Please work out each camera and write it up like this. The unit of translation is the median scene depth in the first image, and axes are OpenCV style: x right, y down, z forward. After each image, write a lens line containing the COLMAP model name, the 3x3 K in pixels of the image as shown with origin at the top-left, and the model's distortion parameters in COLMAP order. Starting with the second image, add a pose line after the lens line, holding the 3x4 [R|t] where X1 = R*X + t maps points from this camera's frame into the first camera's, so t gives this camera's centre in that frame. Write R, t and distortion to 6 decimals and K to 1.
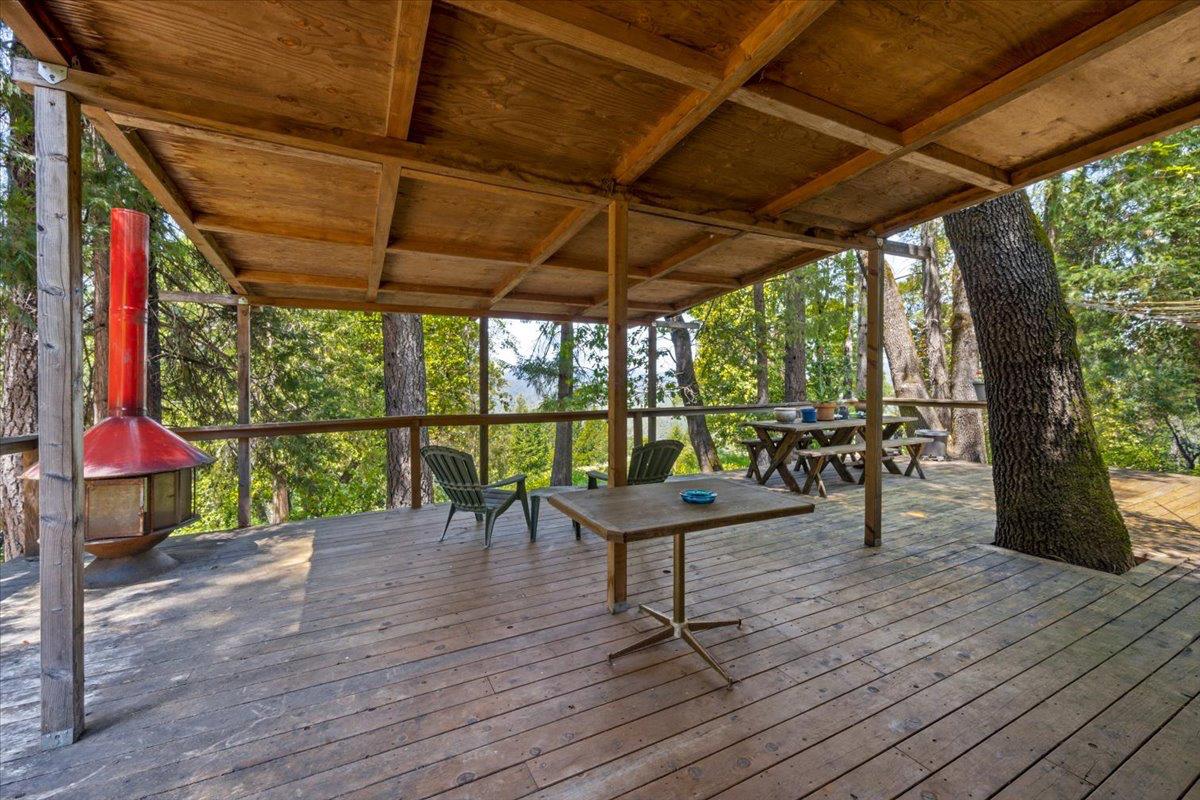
lens RADIAL K [[485.3, 0, 604.0], [0, 485.3, 386.4], [0, 0, 1]] dist [0.000718, 0.000049]
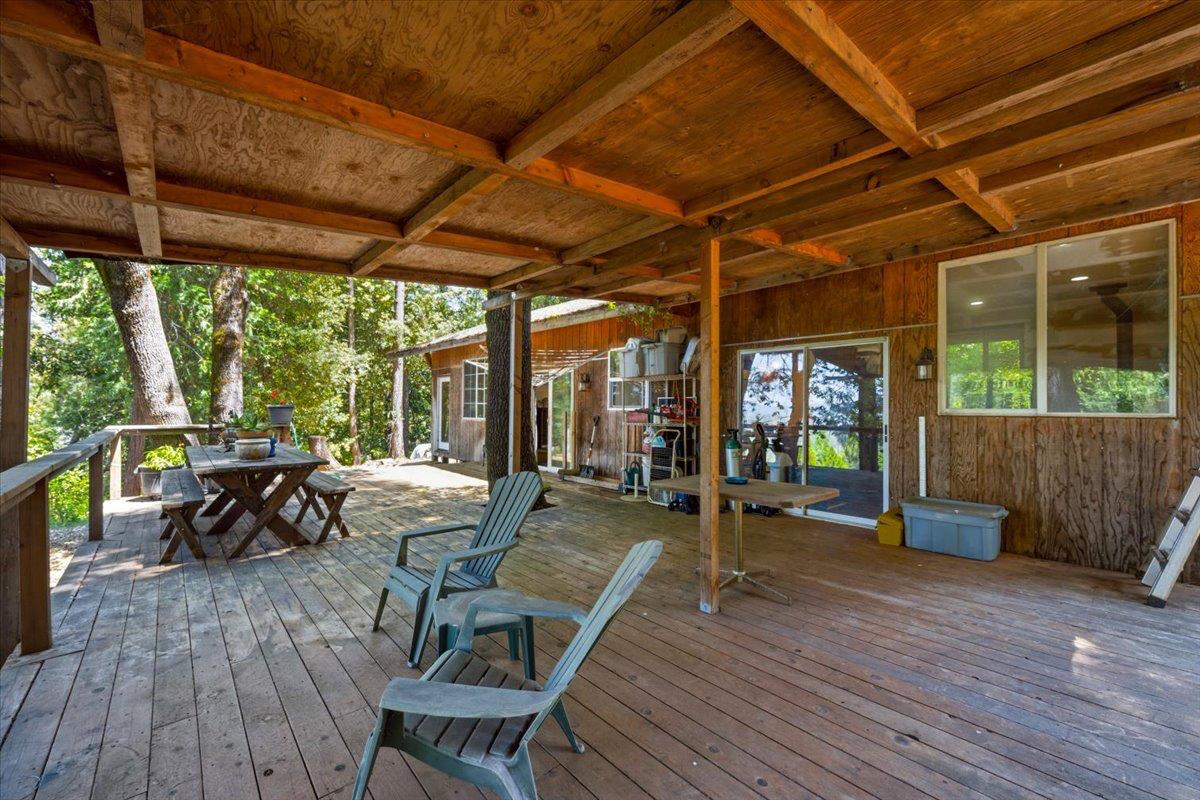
lens RADIAL K [[476.9, 0, 600.0], [0, 476.9, 400.0], [0, 0, 1]] dist [0.001013, 0.000217]
pose [[-0.249672, 0.022202, 0.968076, -0.573693], [0.002183, 0.999747, -0.022366, 0.004680], [-0.968328, -0.003471, -0.249657, 0.898745]]
